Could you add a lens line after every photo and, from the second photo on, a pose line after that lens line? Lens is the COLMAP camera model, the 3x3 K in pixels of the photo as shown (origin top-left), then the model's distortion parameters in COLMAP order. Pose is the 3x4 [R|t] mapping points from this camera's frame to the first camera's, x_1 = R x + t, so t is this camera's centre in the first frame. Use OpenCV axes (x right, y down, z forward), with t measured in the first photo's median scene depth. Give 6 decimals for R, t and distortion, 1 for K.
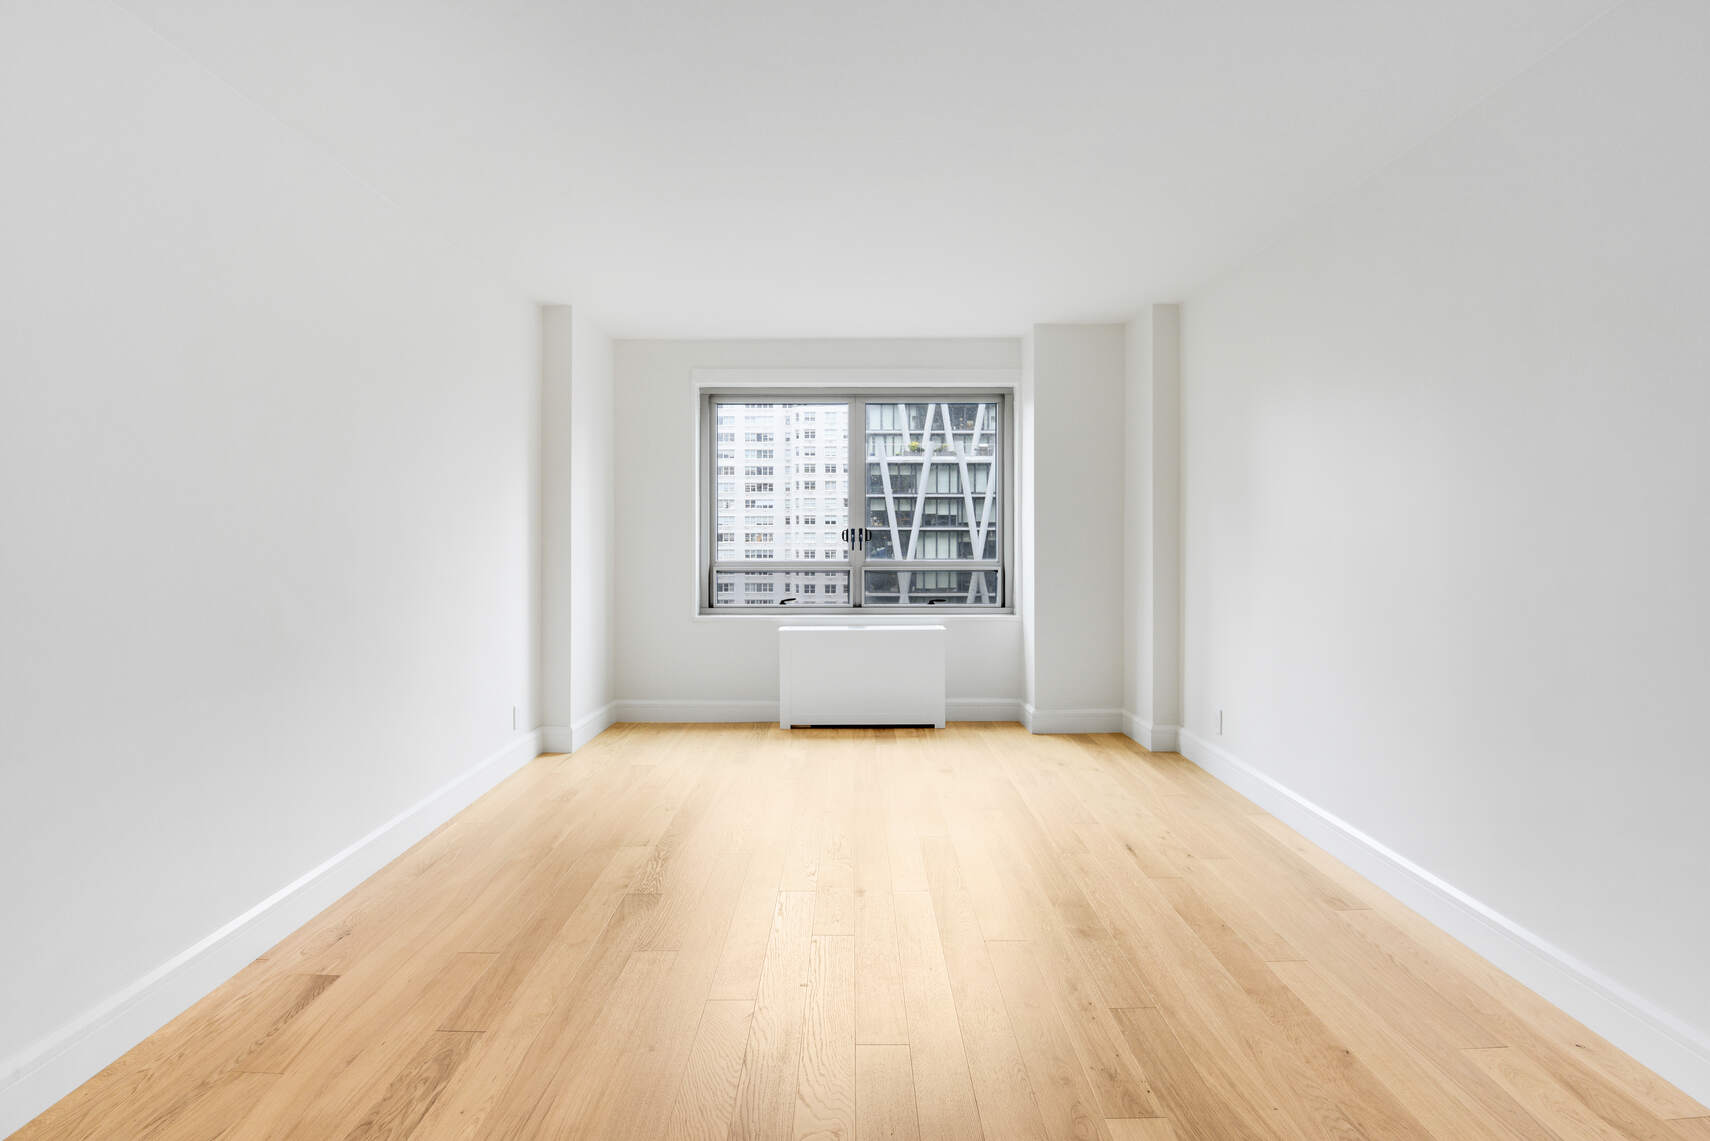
lens RADIAL K [[807.3, 0, 848.2], [0, 807.3, 548.1], [0, 0, 1]] dist [0.007374, -0.026931]
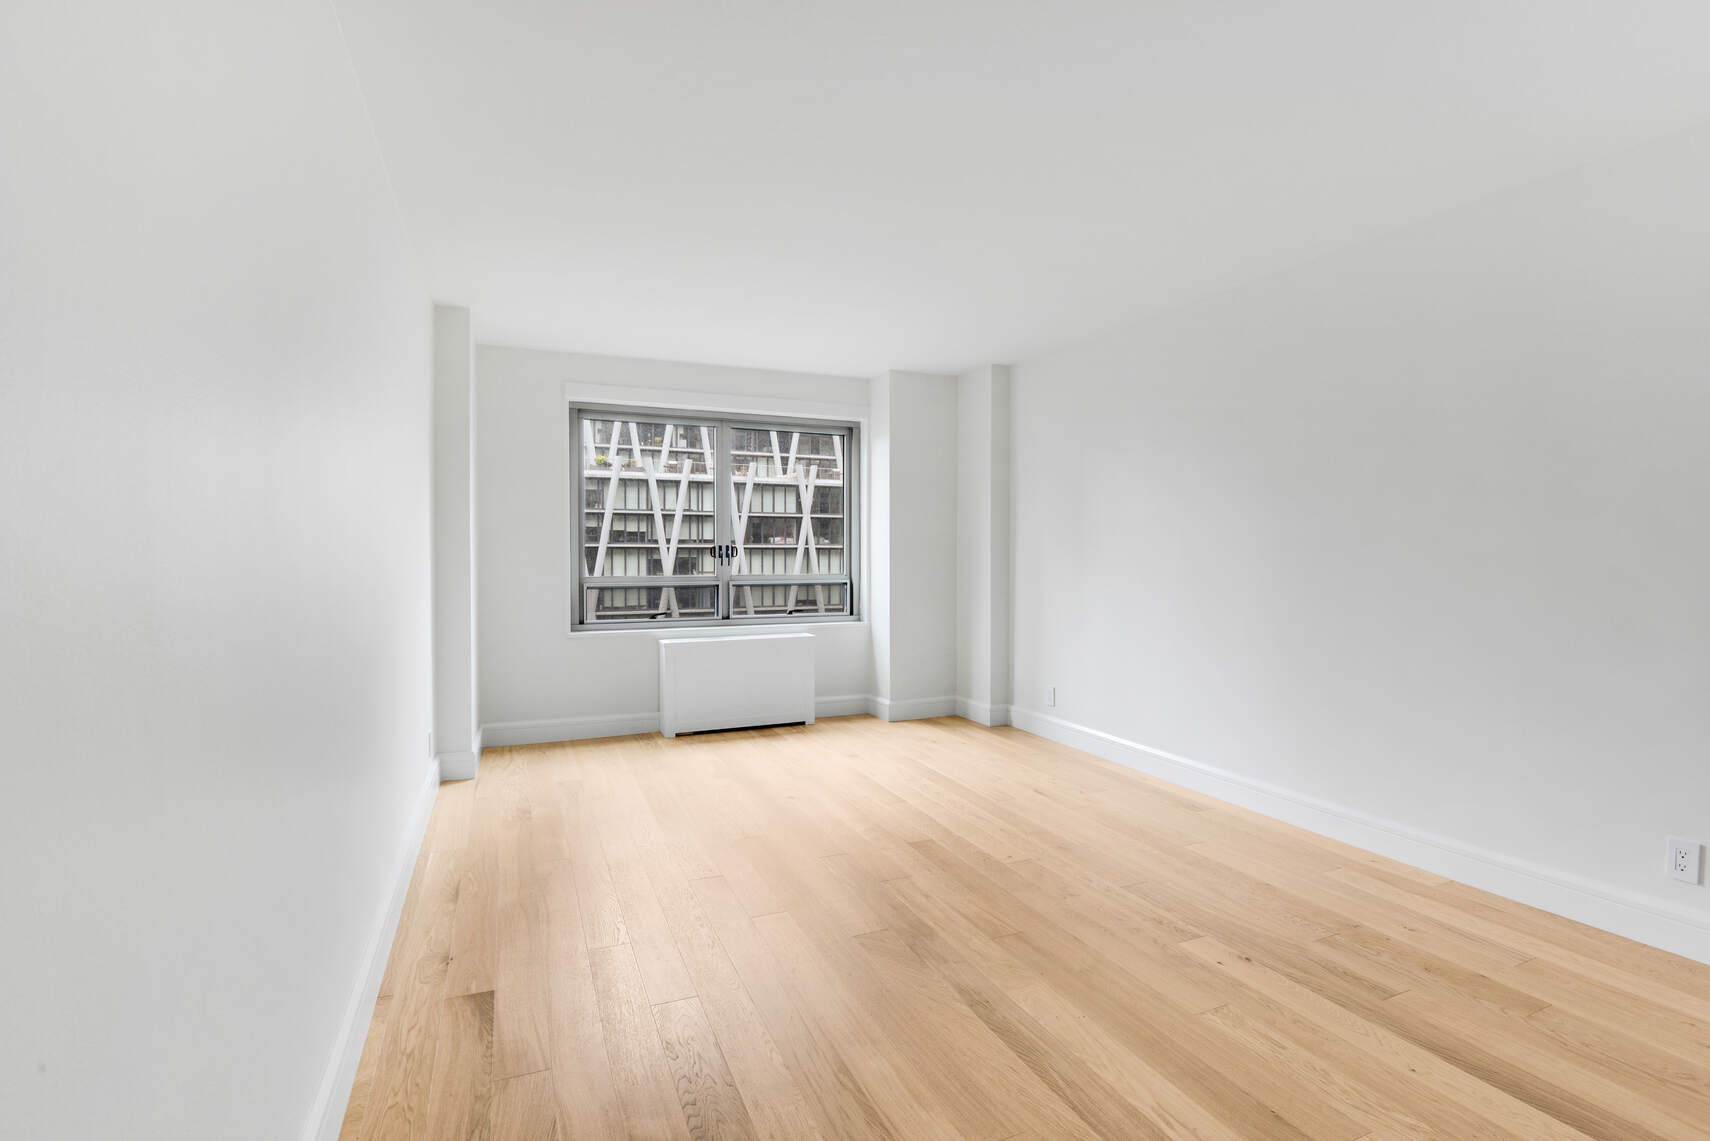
lens RADIAL K [[807.3, 0, 848.2], [0, 807.3, 548.1], [0, 0, 1]] dist [0.007374, -0.026931]
pose [[0.918136, 0.004329, 0.396241, -0.261057], [0.004102, 0.999783, -0.020426, 0.002922], [-0.396243, 0.020379, 0.917919, -0.043798]]
